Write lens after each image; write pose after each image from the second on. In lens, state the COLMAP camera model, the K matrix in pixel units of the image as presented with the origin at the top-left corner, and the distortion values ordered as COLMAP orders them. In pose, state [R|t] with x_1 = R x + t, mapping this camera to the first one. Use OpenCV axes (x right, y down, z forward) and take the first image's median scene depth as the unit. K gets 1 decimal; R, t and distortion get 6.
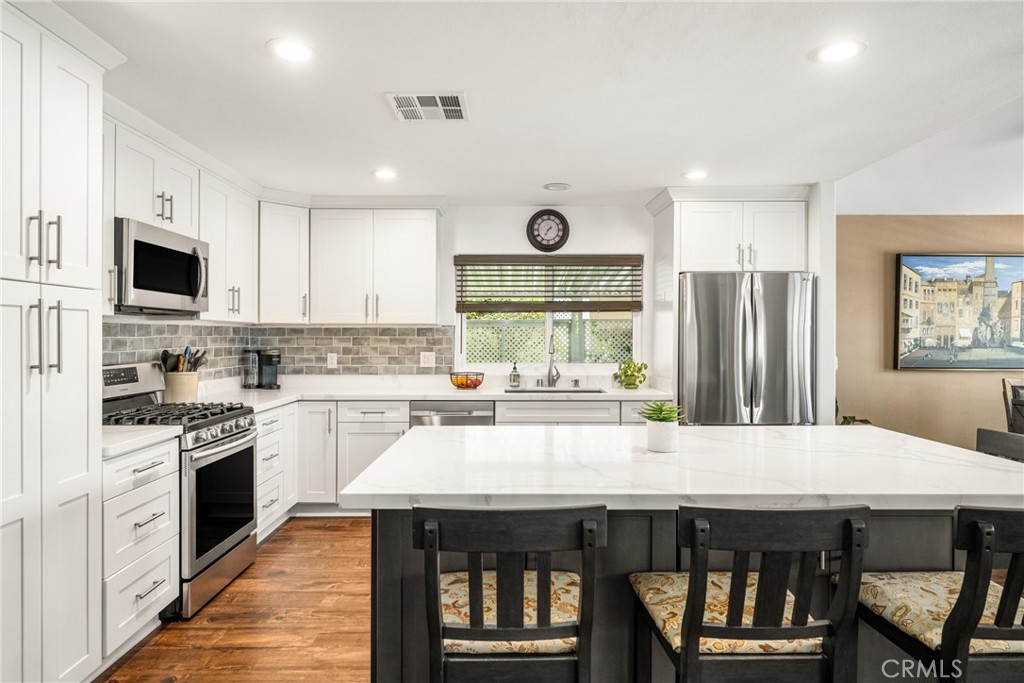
lens RADIAL K [[607.2, 0, 509.5], [0, 607.2, 340.3], [0, 0, 1]] dist [-0.005715, -0.000523]
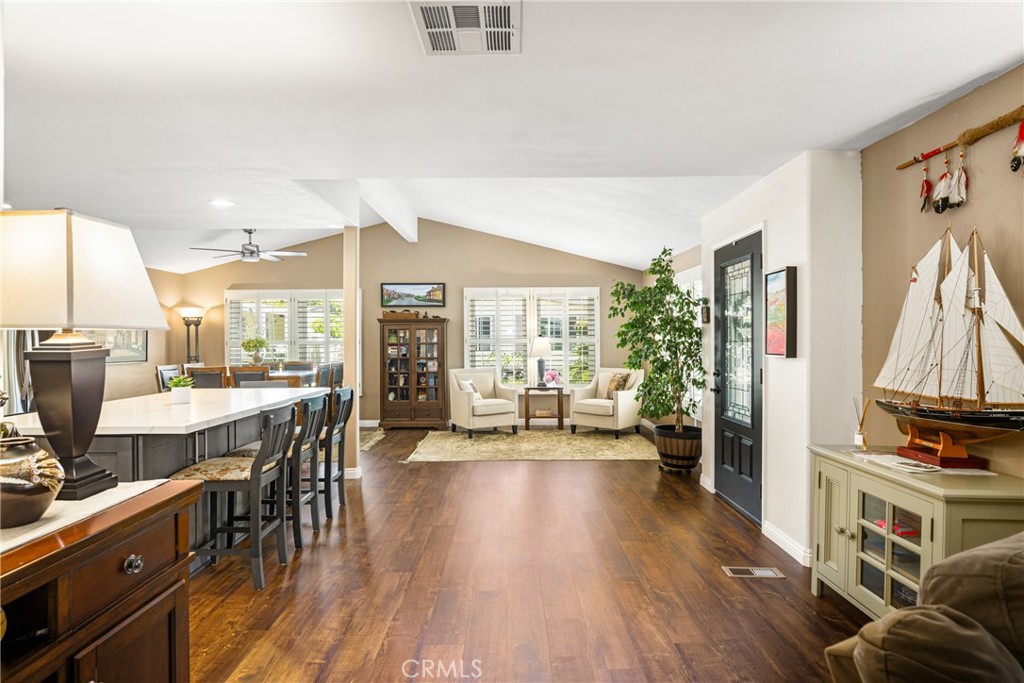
lens RADIAL K [[557.6, 0, 513.2], [0, 557.6, 340.9], [0, 0, 1]] dist [-0.007565, -0.000812]
pose [[-0.000141, -0.002812, 0.999996, -0.831187], [0.013814, 0.999901, 0.002814, 0.002682], [-0.999905, 0.013815, -0.000102, 0.001594]]
